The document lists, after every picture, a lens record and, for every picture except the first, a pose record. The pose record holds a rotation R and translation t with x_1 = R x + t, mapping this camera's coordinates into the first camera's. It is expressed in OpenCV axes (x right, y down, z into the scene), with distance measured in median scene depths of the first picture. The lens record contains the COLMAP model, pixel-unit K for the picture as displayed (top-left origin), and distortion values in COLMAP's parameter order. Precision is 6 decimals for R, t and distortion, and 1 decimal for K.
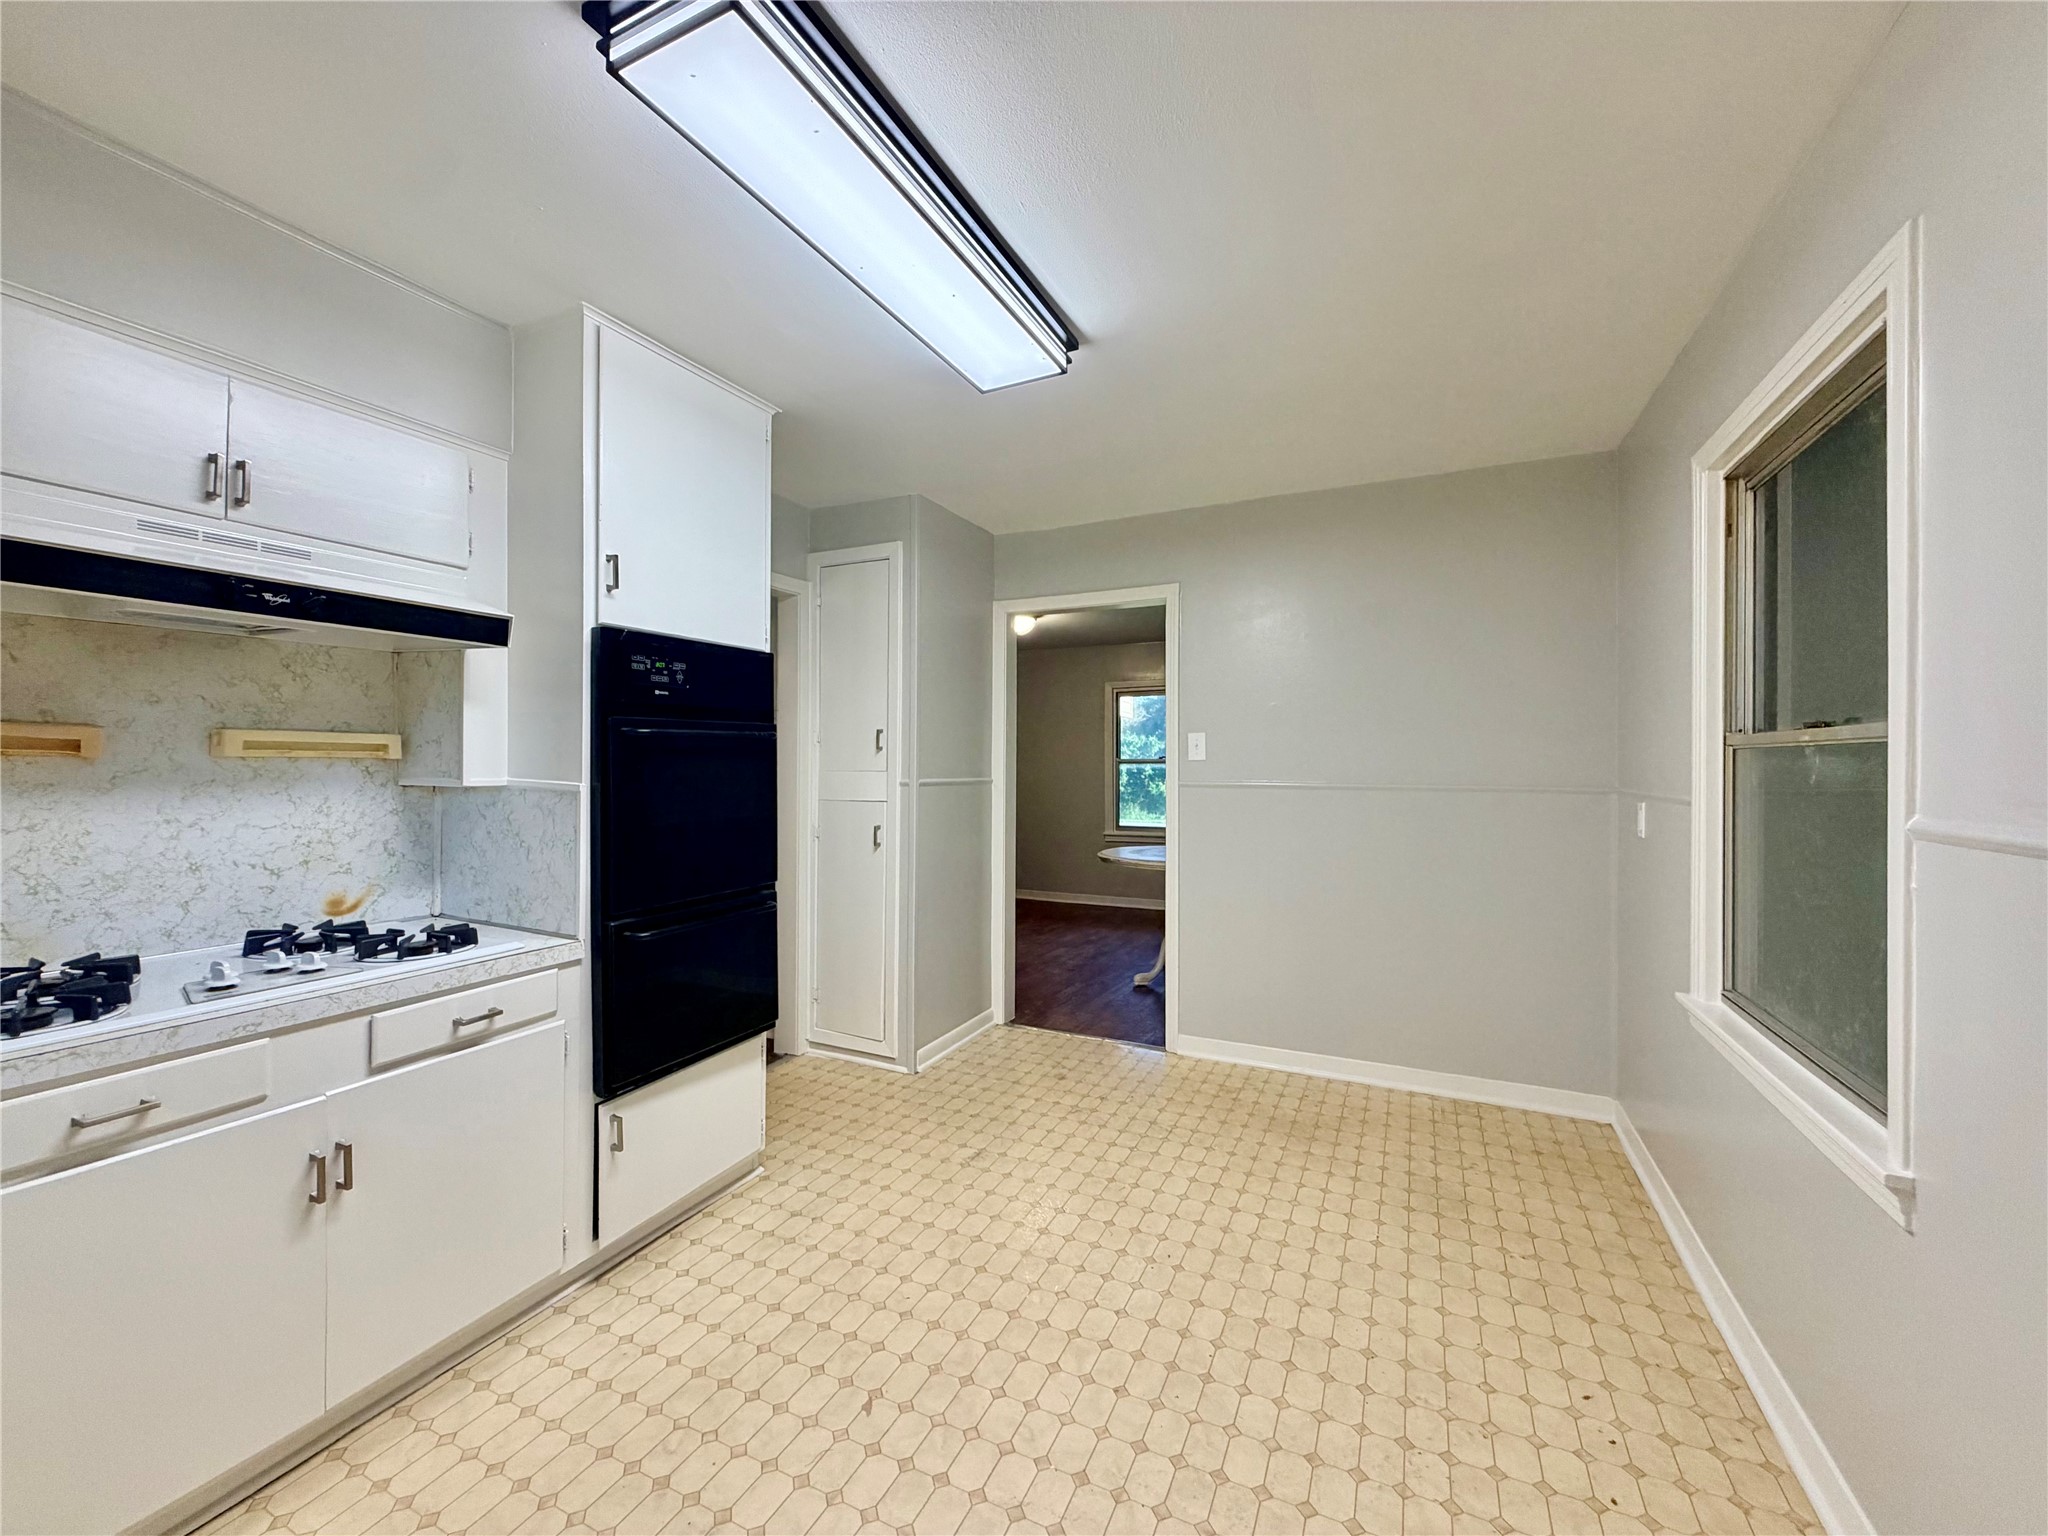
lens RADIAL K [[811.5, 0, 1019.1], [0, 811.5, 768.1], [0, 0, 1]] dist [0.000053, -0.000100]
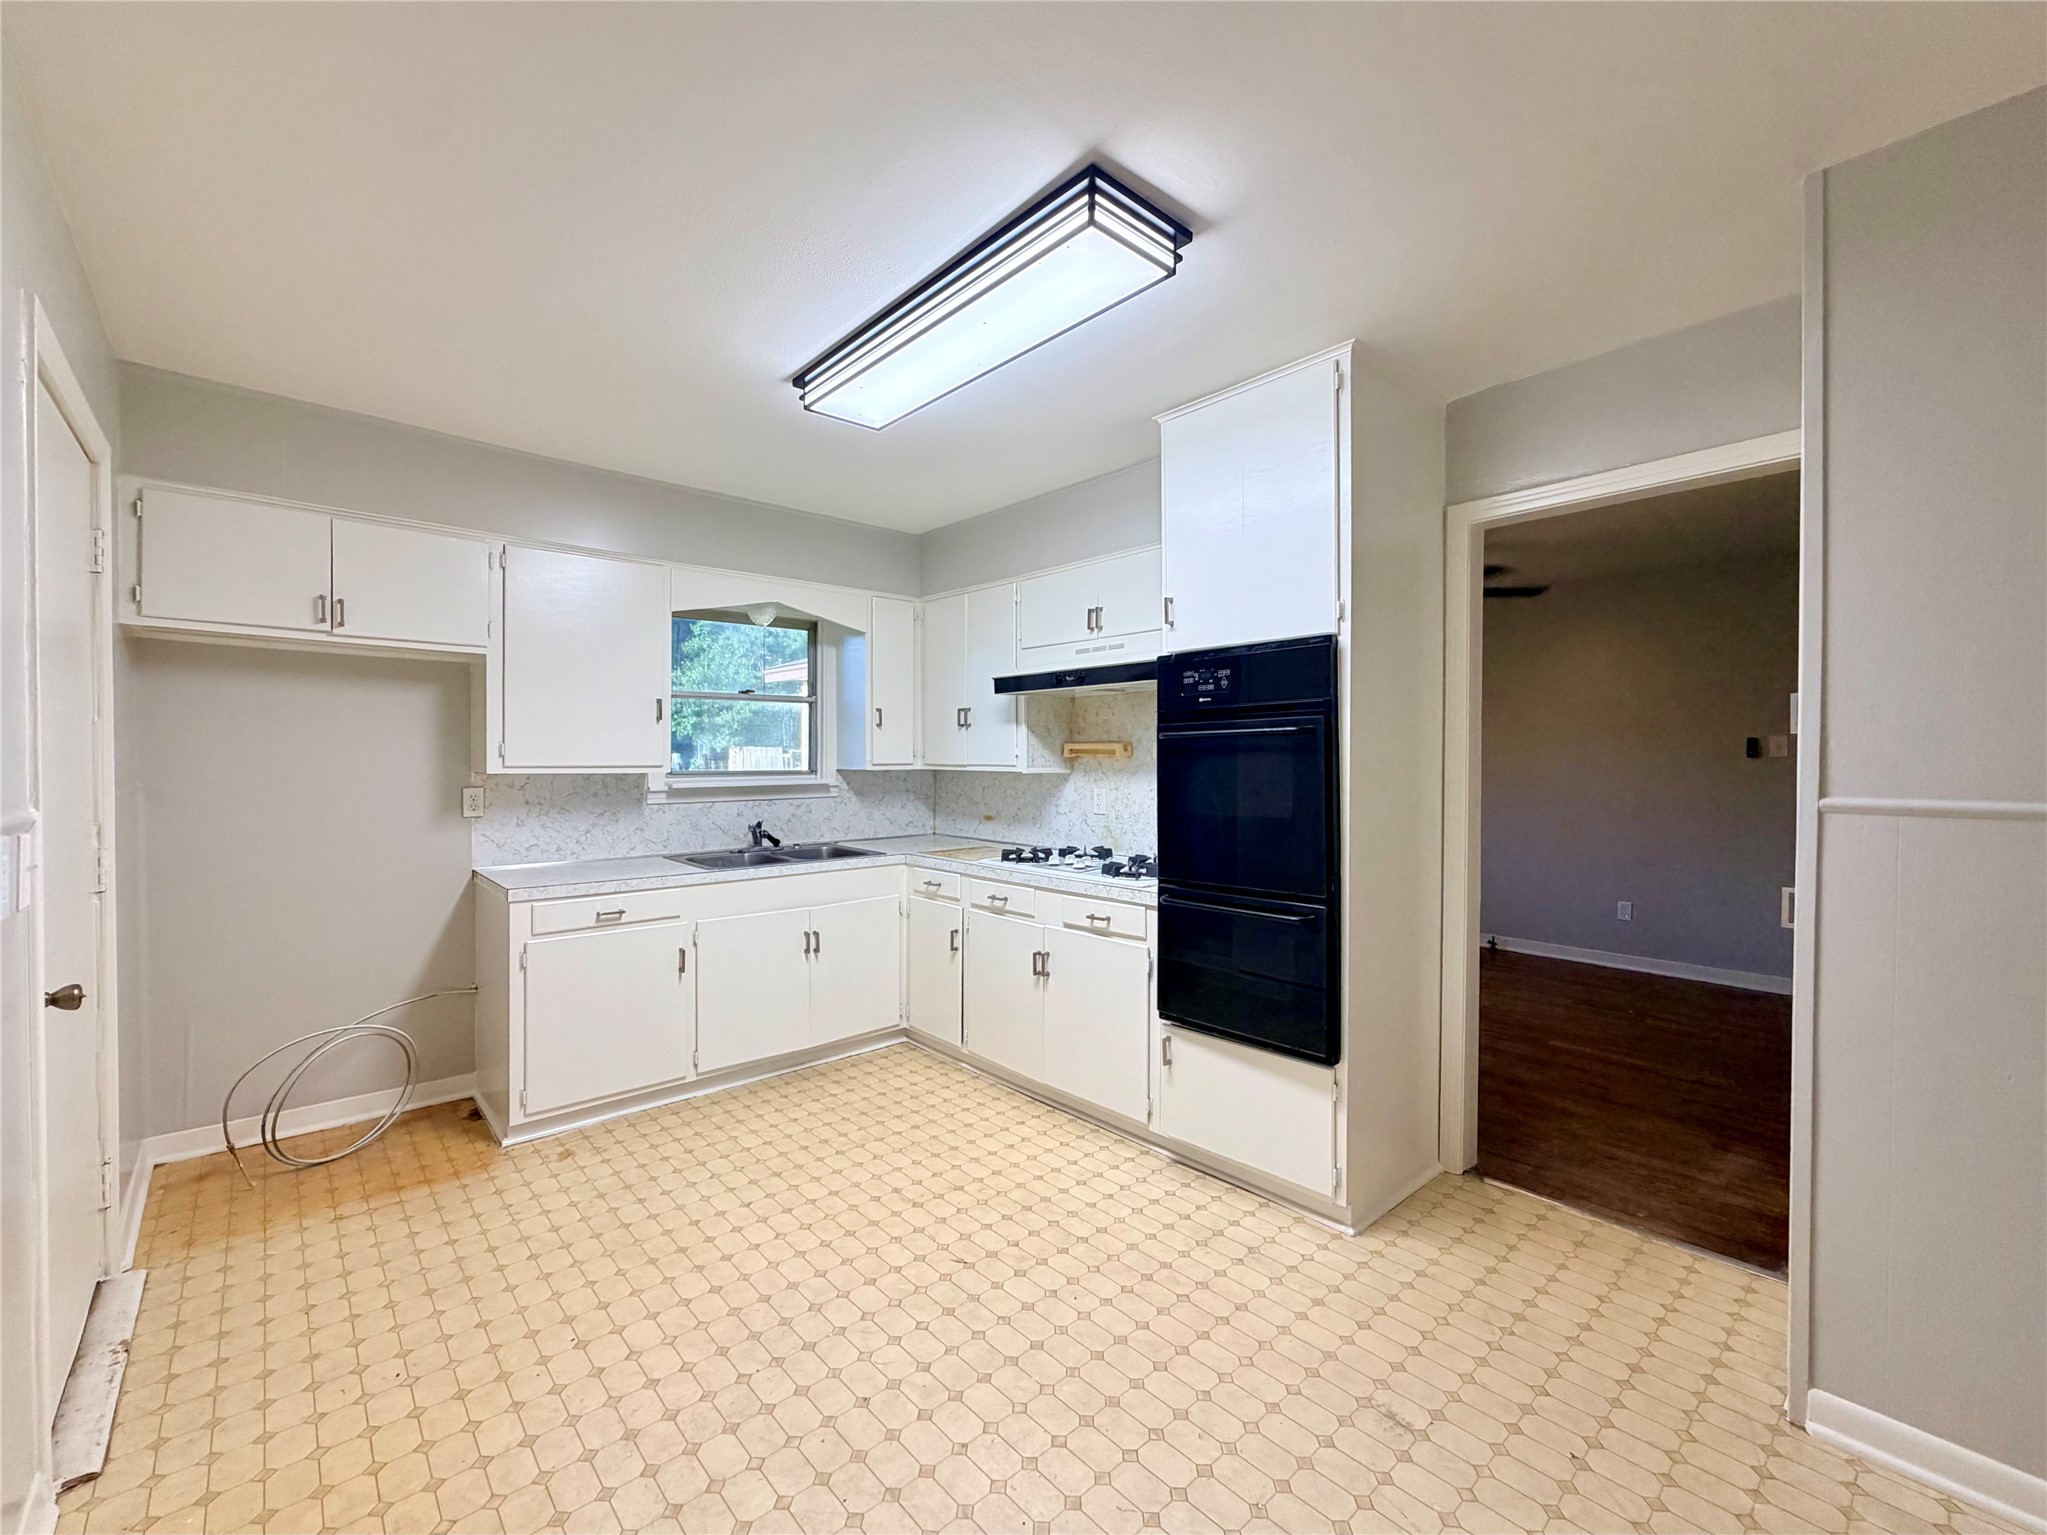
lens RADIAL K [[858.0, 0, 1024.3], [0, 858.0, 766.0], [0, 0, 1]] dist [0.001157, -0.000362]
pose [[-0.378852, 0.007036, -0.925431, 0.803429], [-0.006174, 0.999930, 0.010130, -0.009389], [0.925437, 0.009551, -0.378782, 1.251553]]
